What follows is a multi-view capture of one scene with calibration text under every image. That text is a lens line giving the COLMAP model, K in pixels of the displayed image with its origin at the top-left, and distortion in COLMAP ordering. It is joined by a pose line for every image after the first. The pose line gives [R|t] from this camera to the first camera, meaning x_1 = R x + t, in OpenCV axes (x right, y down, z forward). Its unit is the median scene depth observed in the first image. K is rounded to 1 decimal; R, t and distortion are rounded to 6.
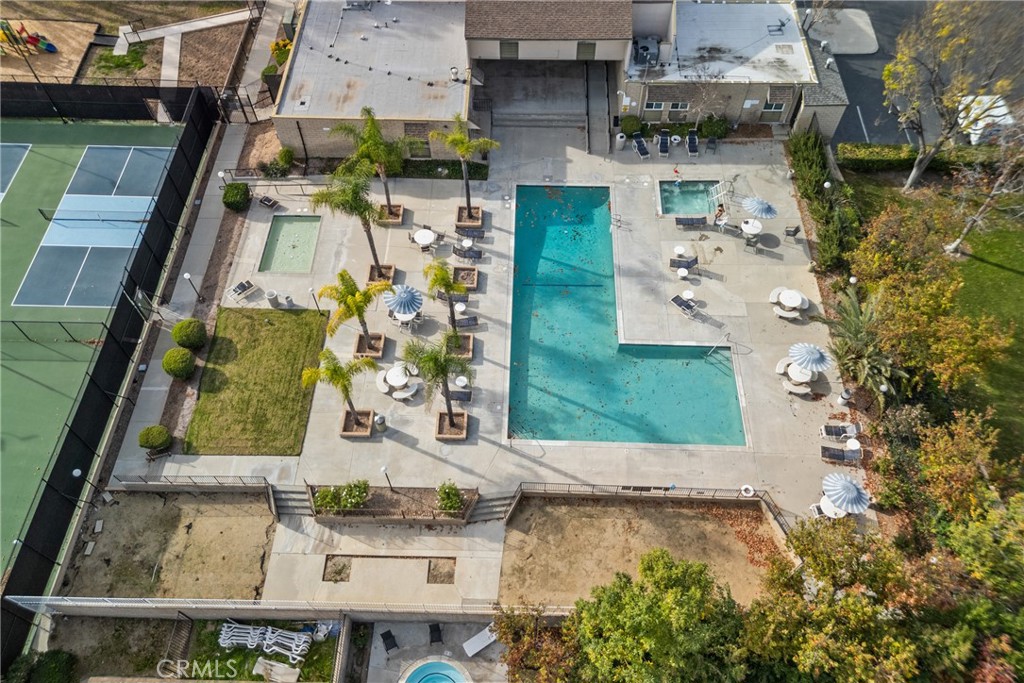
lens RADIAL K [[754.5, 0, 512.0], [0, 754.5, 341.5], [0, 0, 1]] dist [0.039858, -0.008155]
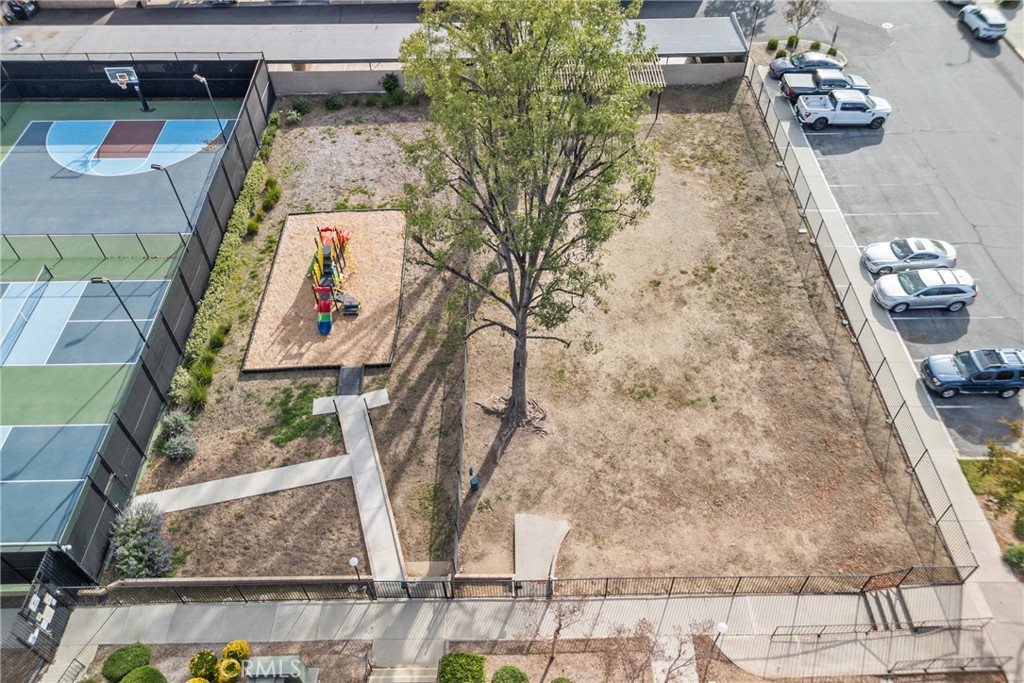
lens RADIAL K [[754.5, 0, 512.0], [0, 754.5, 341.5], [0, 0, 1]] dist [0.039858, -0.008155]
pose [[0.031090, 0.753282, -0.656962, -0.126979], [-0.823950, 0.391390, 0.409781, -0.804561], [0.565809, 0.528564, 0.632835, 0.662752]]
